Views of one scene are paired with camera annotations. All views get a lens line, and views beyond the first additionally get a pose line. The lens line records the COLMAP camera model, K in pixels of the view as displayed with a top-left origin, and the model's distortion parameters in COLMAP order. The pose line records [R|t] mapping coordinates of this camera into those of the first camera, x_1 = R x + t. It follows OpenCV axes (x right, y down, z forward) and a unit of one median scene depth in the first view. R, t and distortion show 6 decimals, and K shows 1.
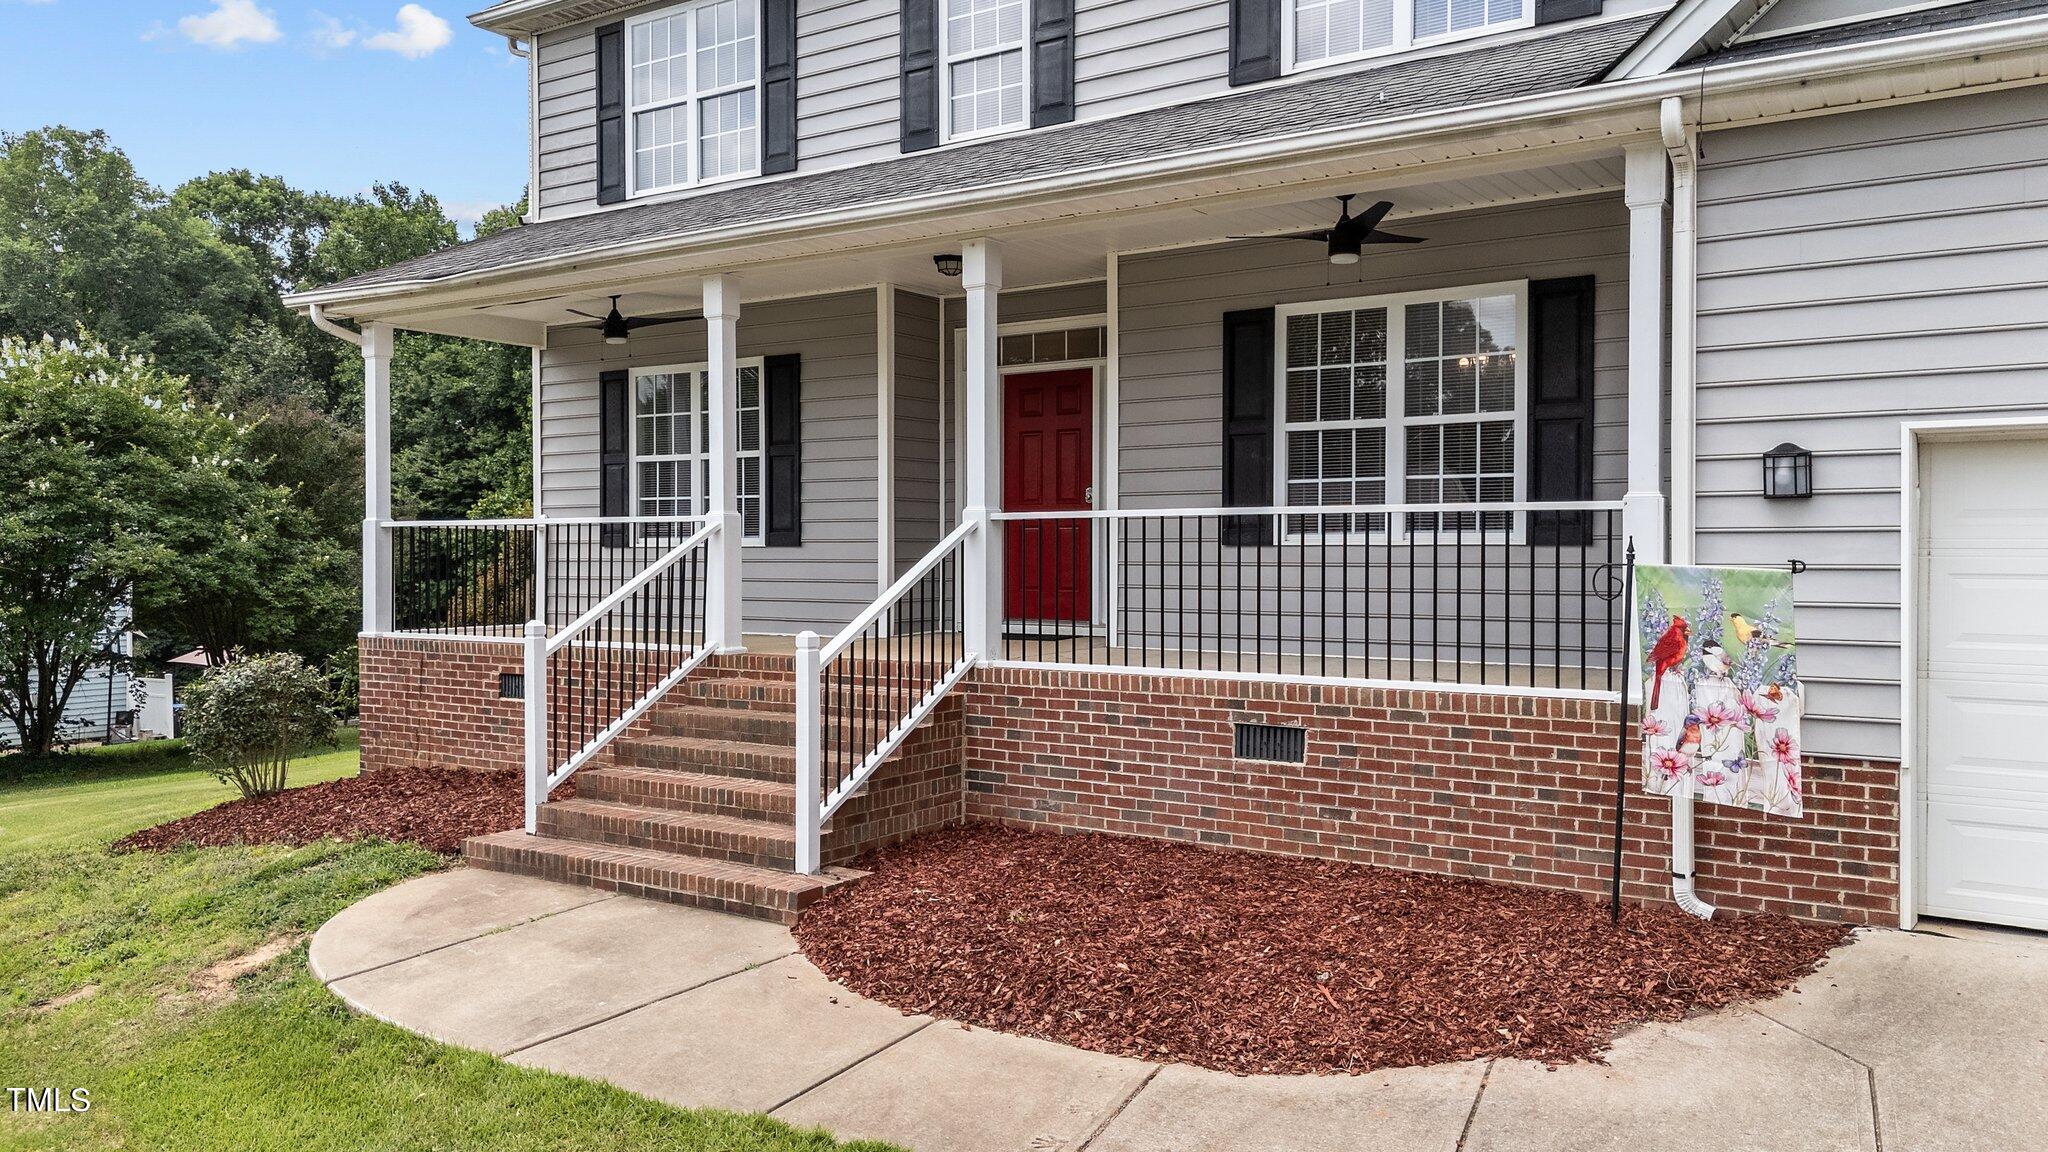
lens RADIAL K [[1515.0, 0, 1024.0], [0, 1515.0, 576.0], [0, 0, 1]] dist [0.042469, -0.000430]
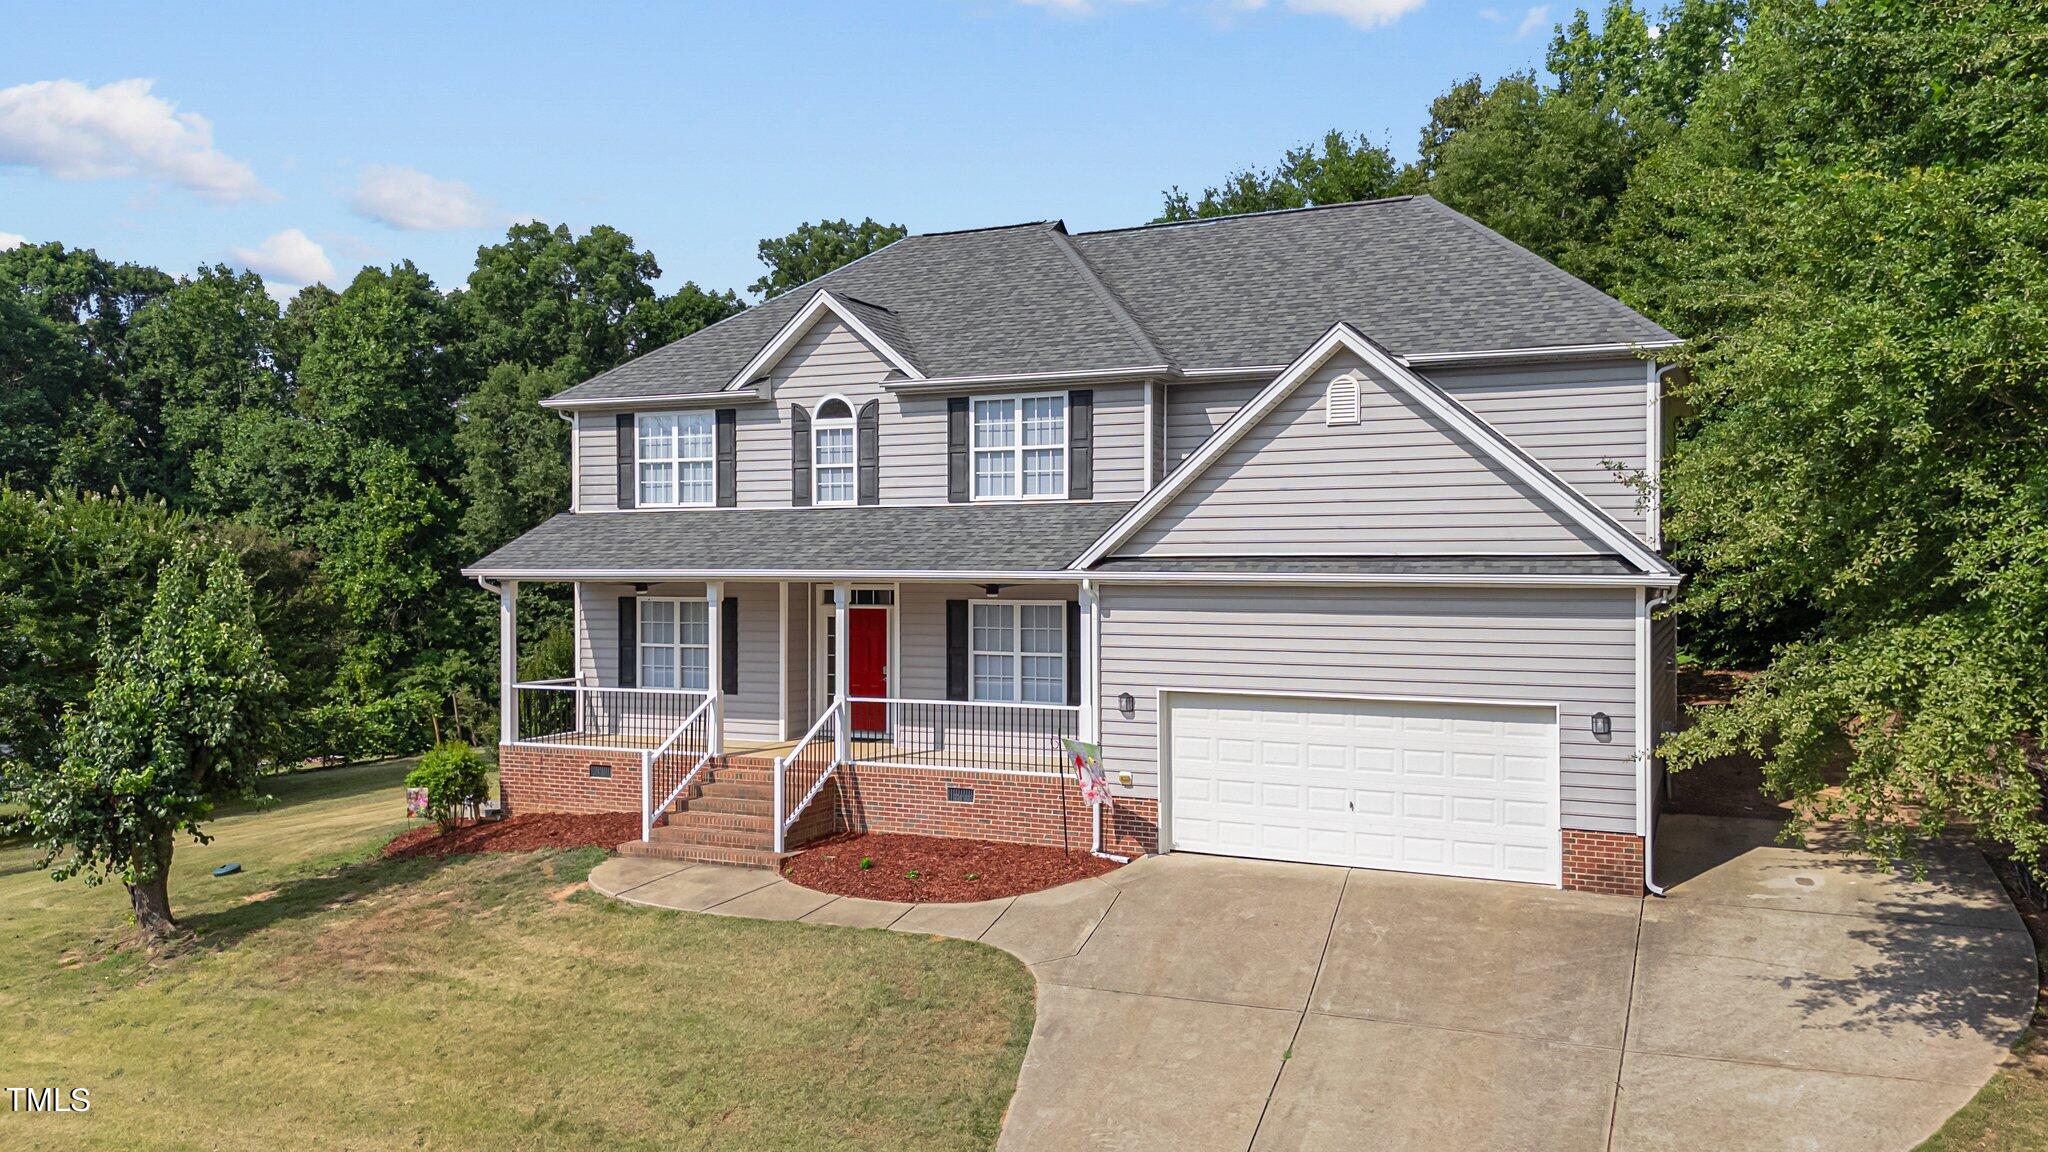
lens RADIAL K [[1500.0, 0, 1056.8], [0, 1500.0, 576.5], [0, 0, 1]] dist [0.082792, -0.096631]
pose [[0.983975, -0.003433, 0.178276, -0.104744], [0.003909, 0.999990, -0.002323, -0.202560], [-0.178266, 0.002983, 0.983978, -1.228818]]
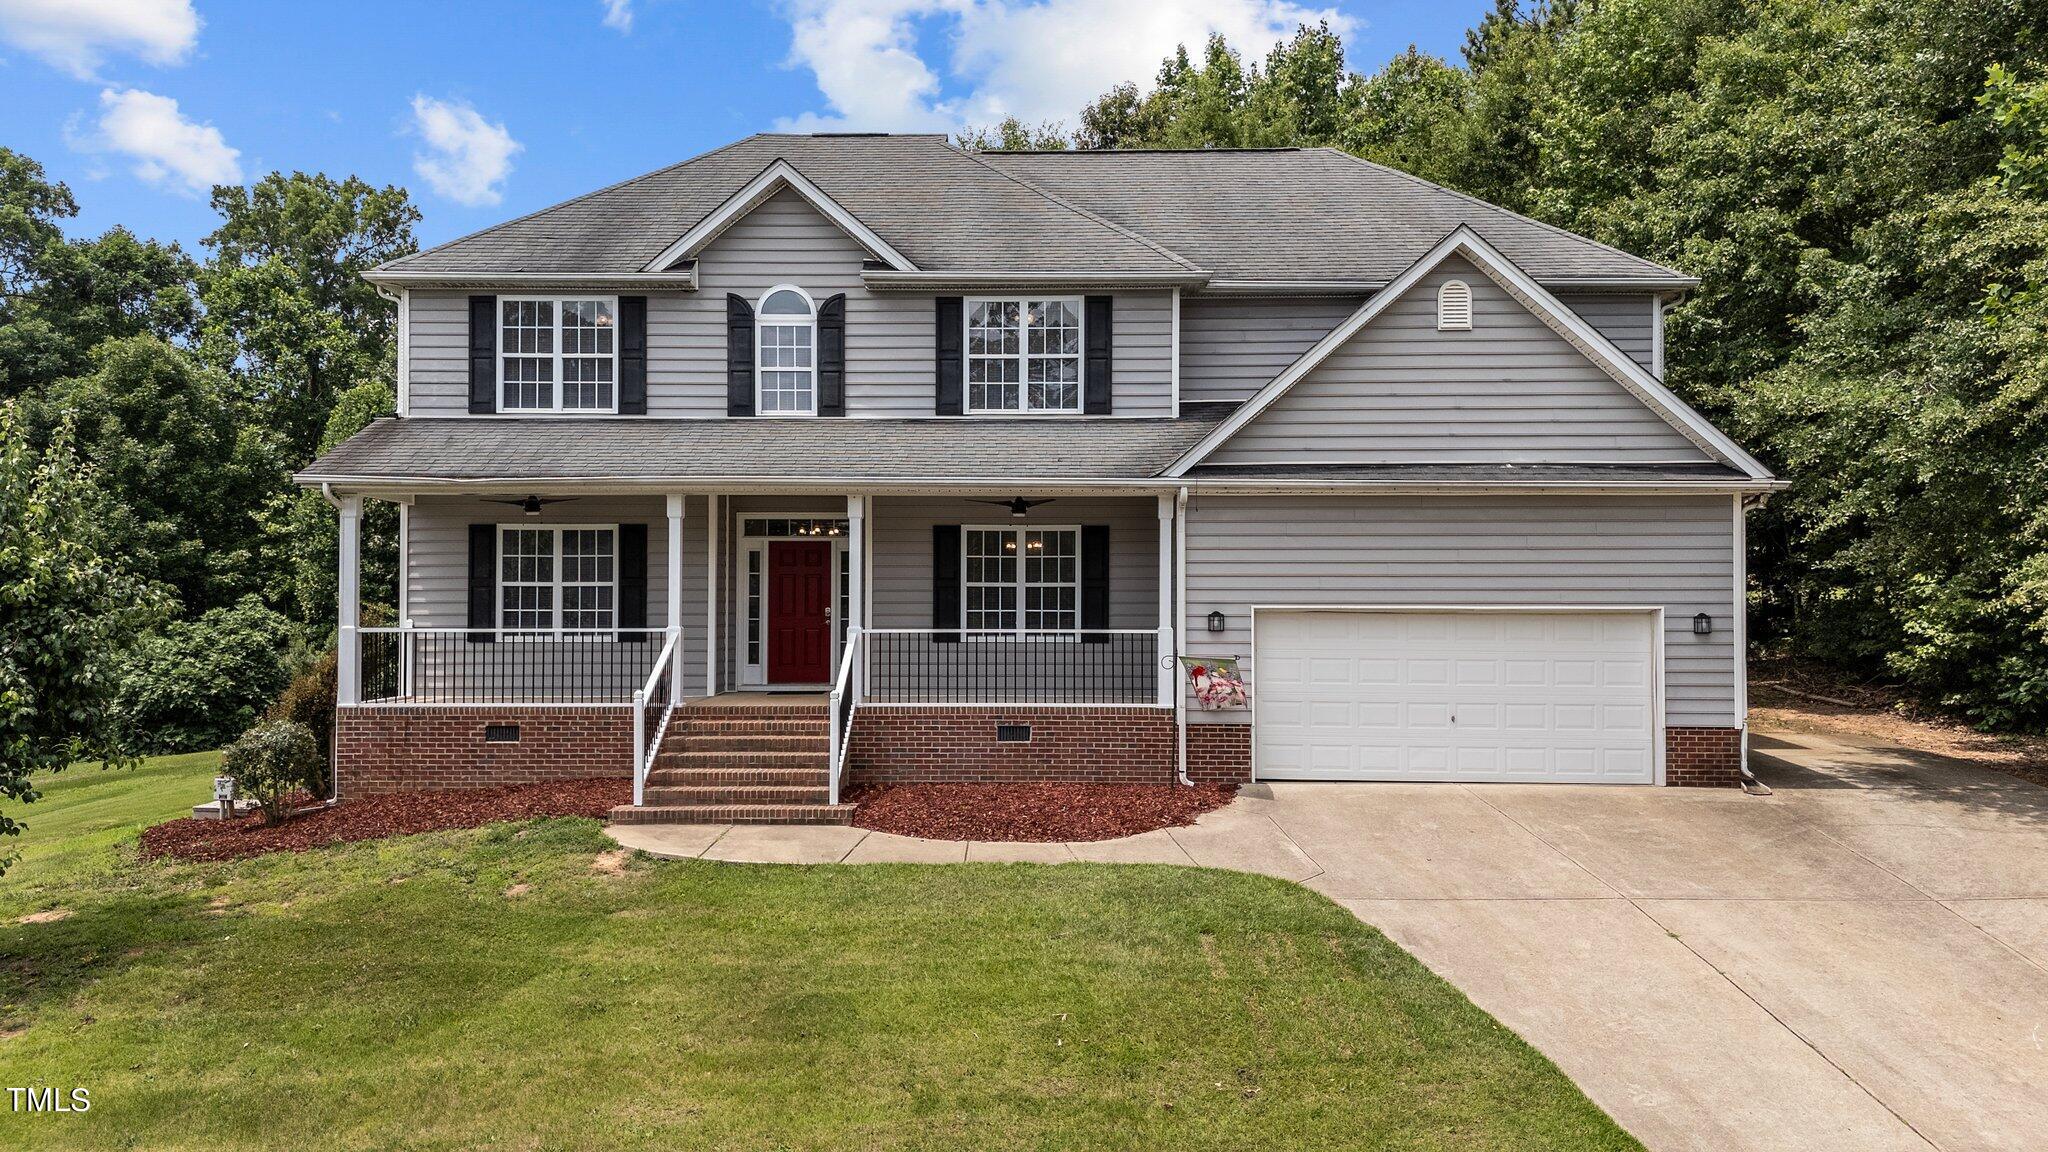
lens RADIAL K [[1500.0, 0, 1056.8], [0, 1500.0, 576.5], [0, 0, 1]] dist [0.082792, -0.096631]
pose [[0.832171, 0.012104, 0.554386, -0.825629], [0.006338, 0.999489, -0.031336, -0.043541], [-0.554482, 0.029591, 0.831669, -0.729574]]
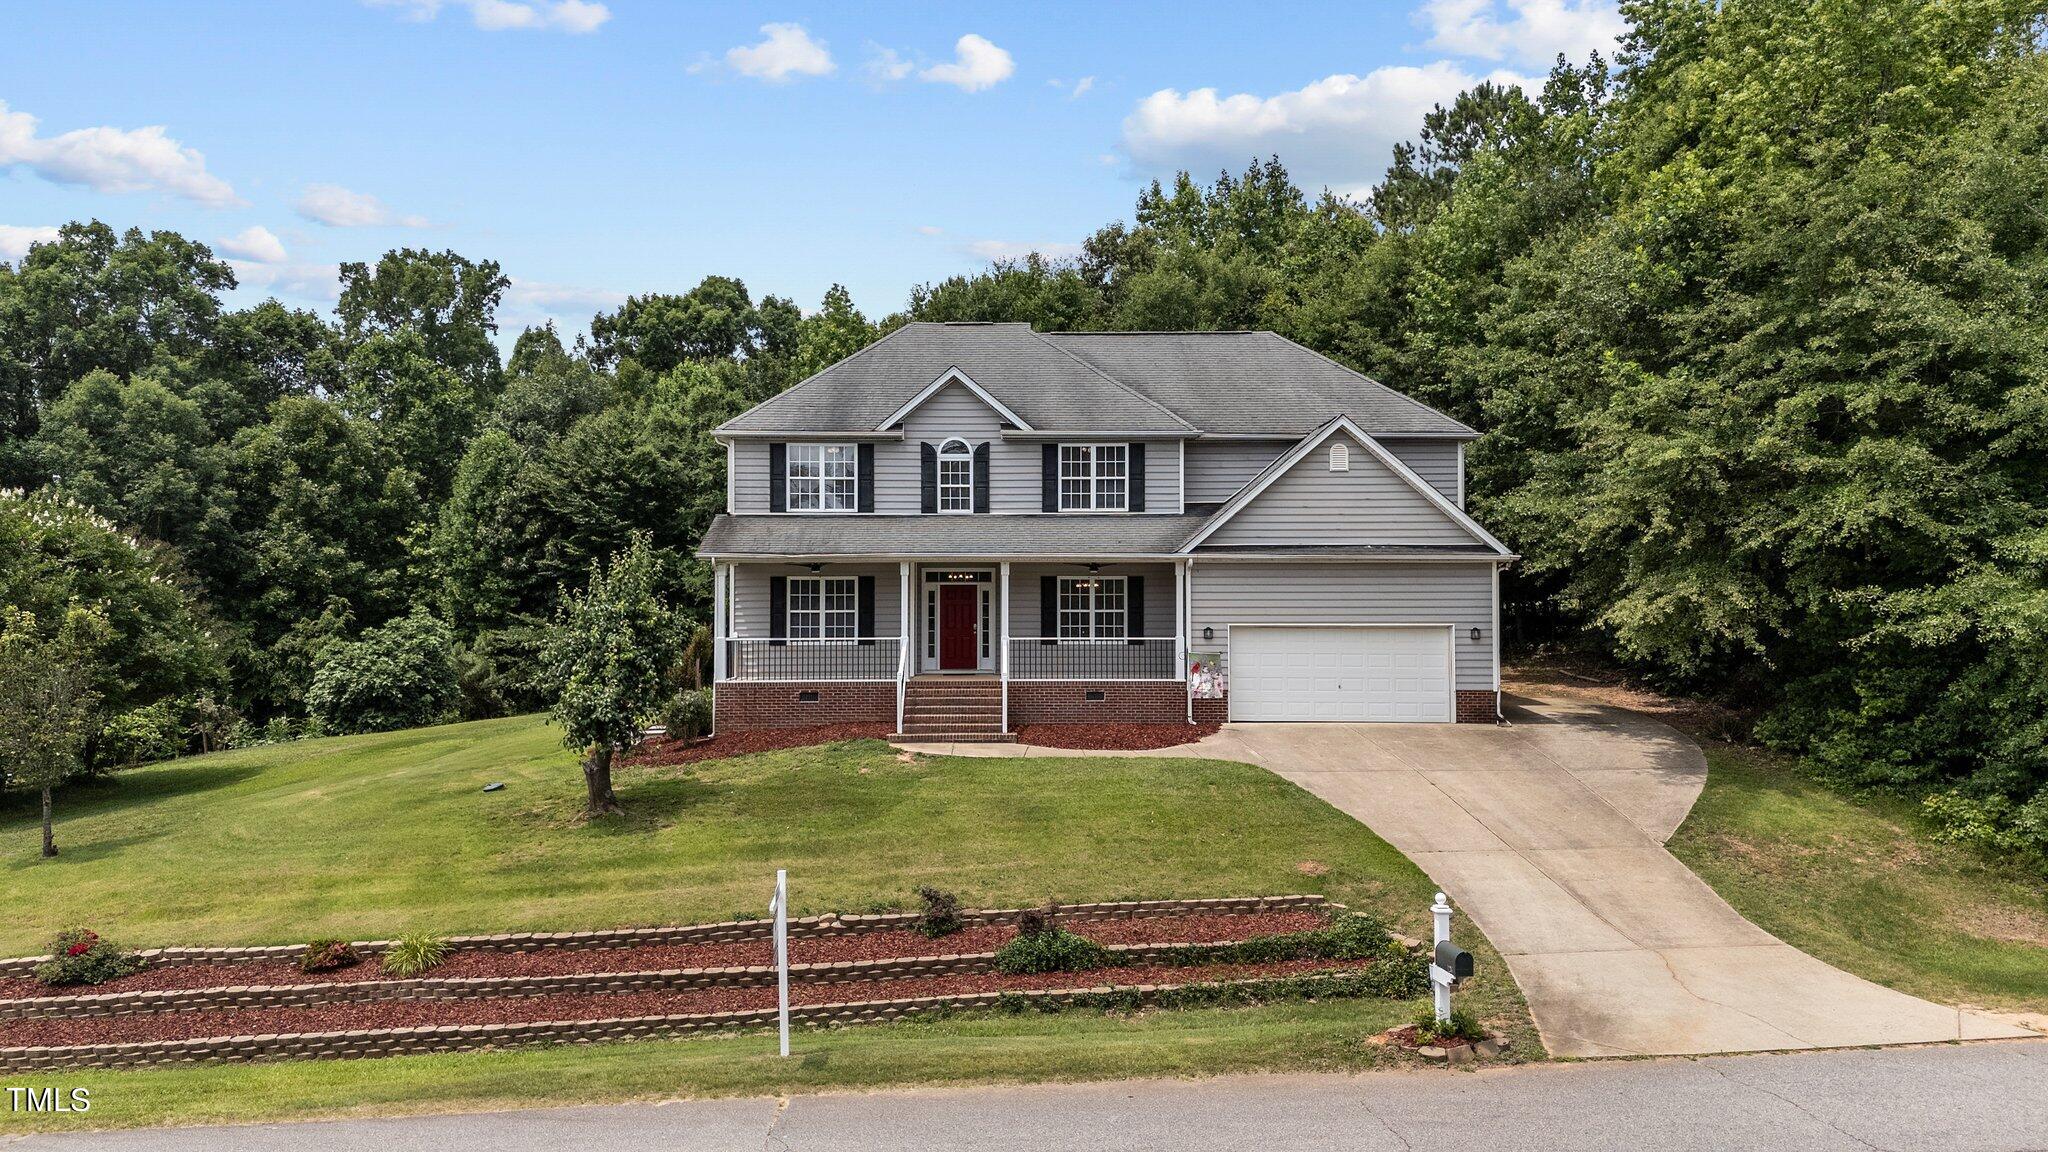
lens RADIAL K [[1500.0, 0, 1056.8], [0, 1500.0, 576.5], [0, 0, 1]] dist [0.082792, -0.096631]
pose [[0.812315, 0.009313, 0.583144, -1.808000], [0.009483, 0.999529, -0.029172, -0.074894], [-0.583141, 0.029226, 0.811845, -1.762854]]
